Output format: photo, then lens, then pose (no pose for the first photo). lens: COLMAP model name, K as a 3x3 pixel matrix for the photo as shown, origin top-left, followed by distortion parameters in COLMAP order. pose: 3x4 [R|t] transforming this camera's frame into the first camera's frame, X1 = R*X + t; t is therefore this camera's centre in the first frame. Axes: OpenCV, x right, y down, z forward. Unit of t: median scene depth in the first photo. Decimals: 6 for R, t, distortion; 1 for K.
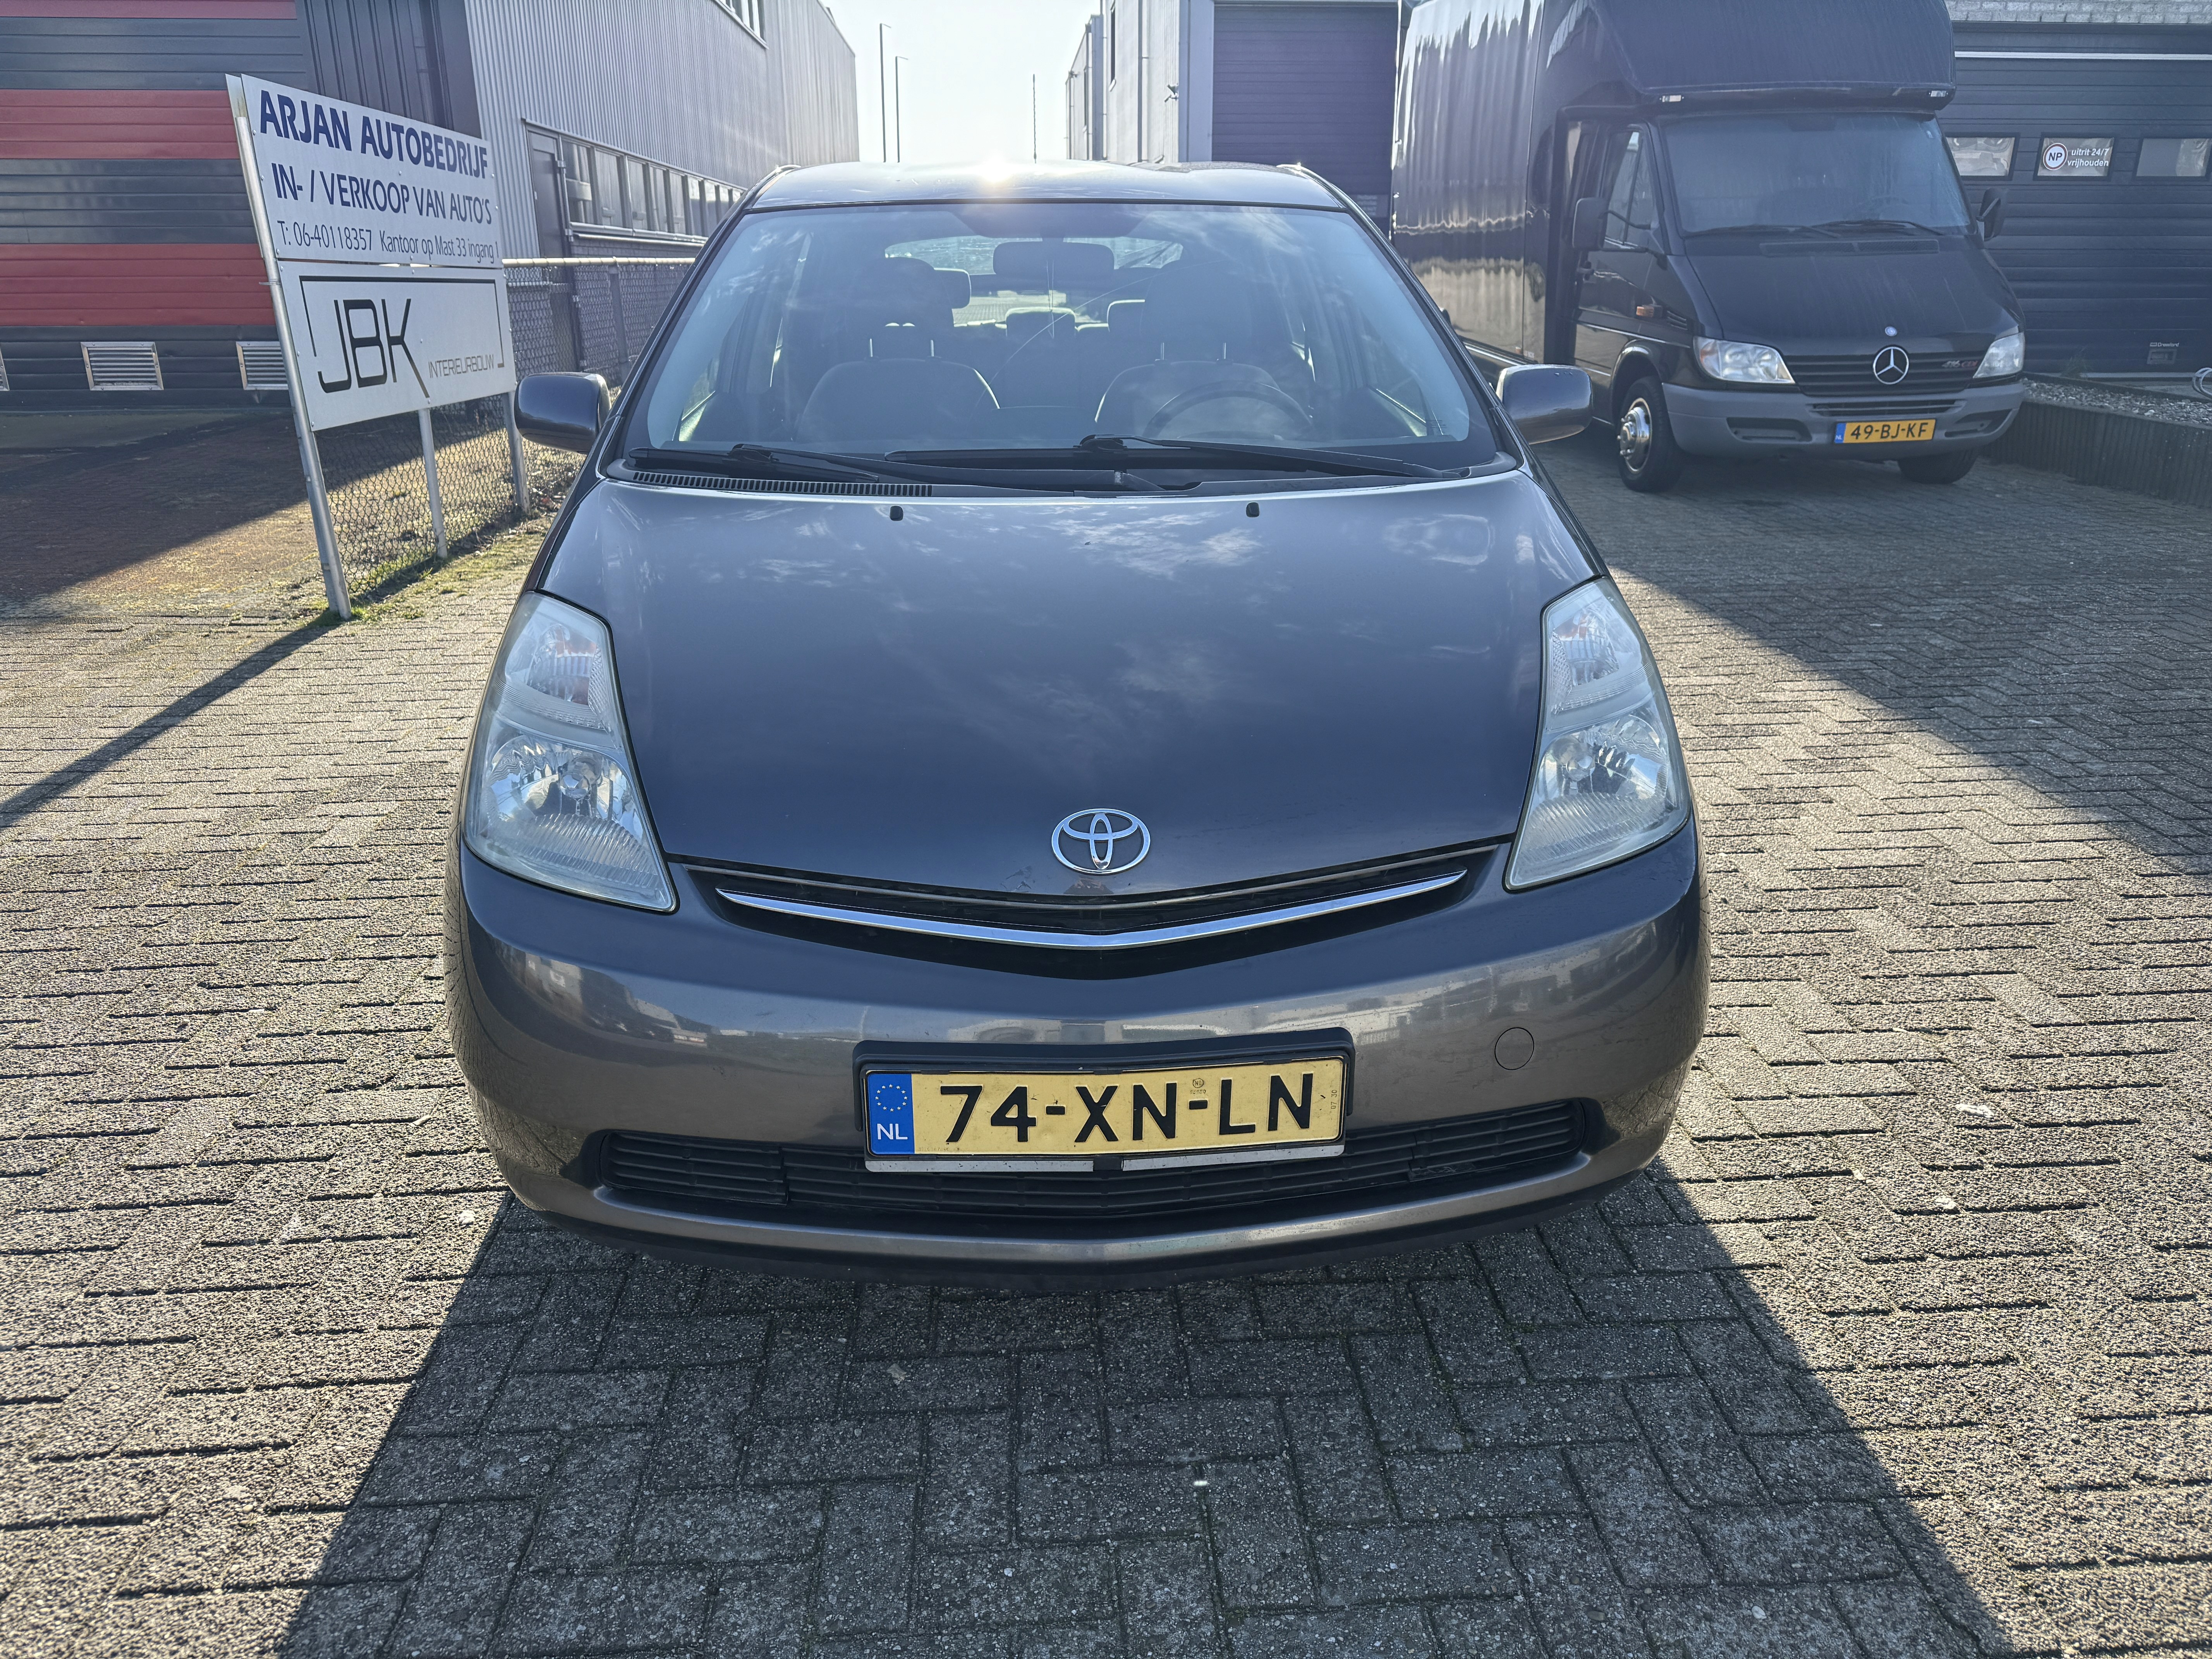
lens RADIAL K [[1562.9, 0, 1106.0], [0, 1562.9, 829.5], [0, 0, 1]] dist [-0.000740, -0.004913]
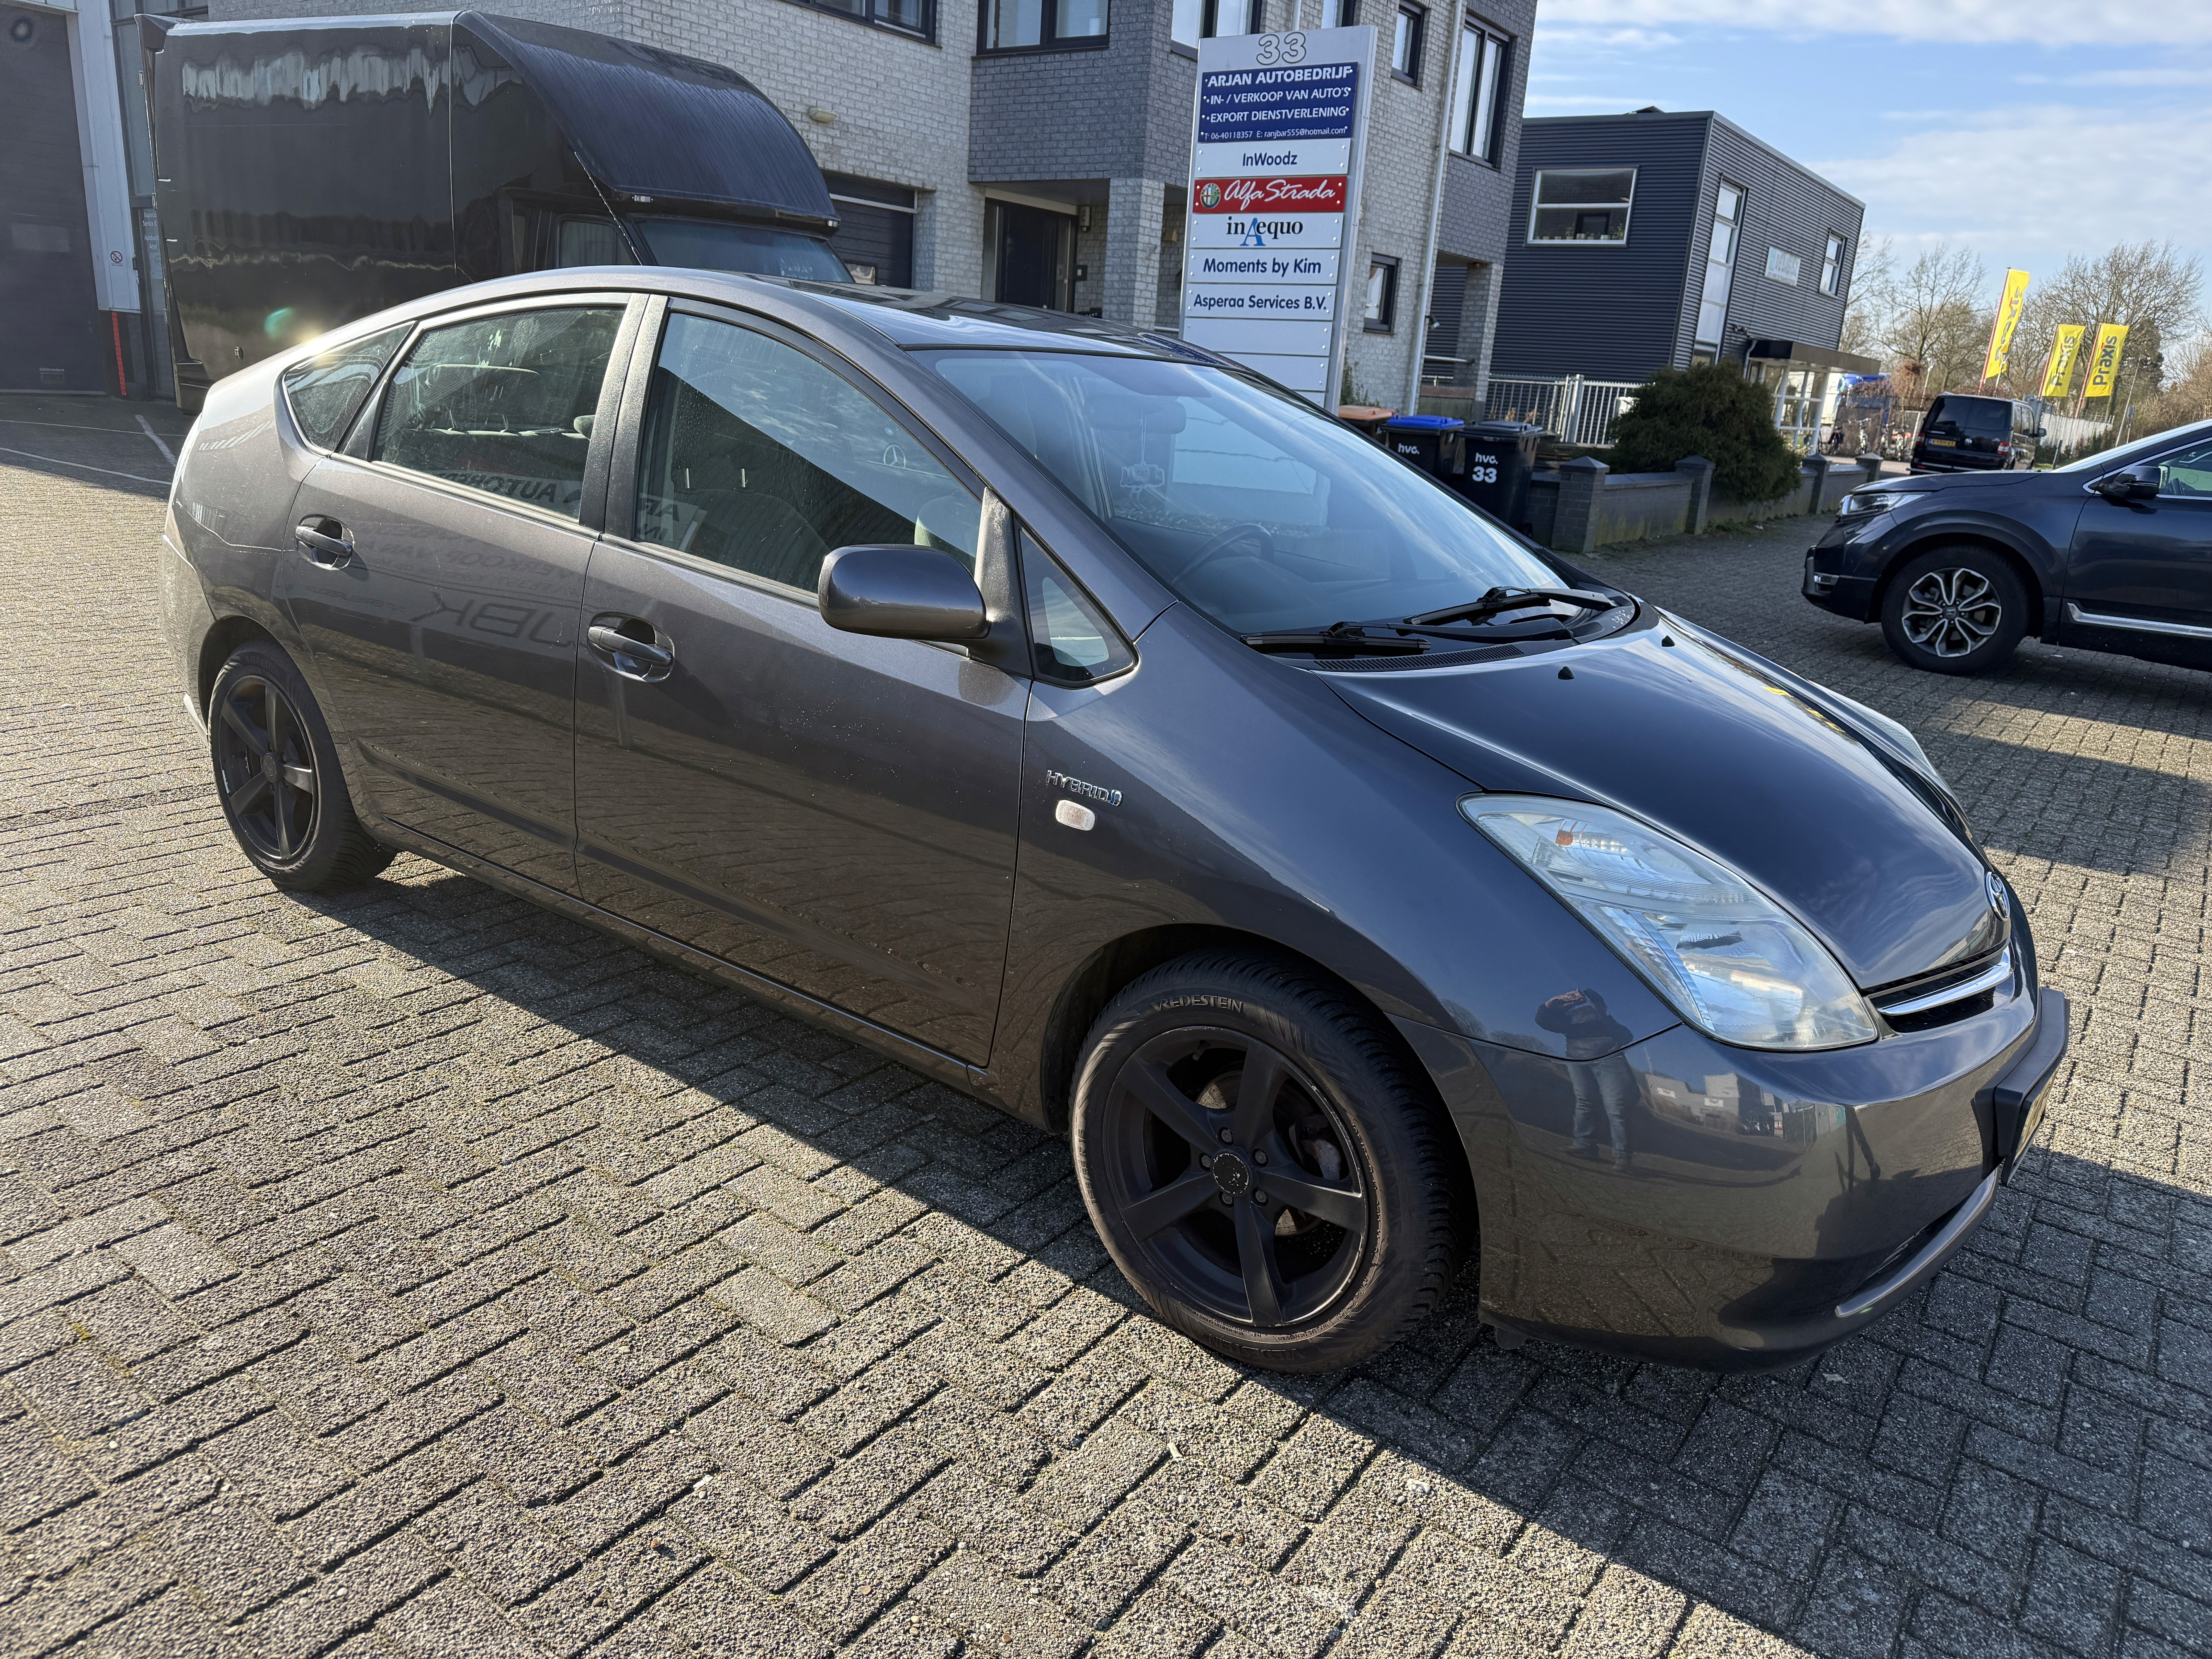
lens RADIAL K [[1535.5, 0, 1095.2], [0, 1535.5, 840.6], [0, 0, 1]] dist [0.042553, -0.057350]
pose [[0.640860, -0.182518, 0.745644, -0.870612], [0.199623, 0.977531, 0.067709, -0.166574], [-0.741248, 0.105456, 0.662896, 0.388094]]
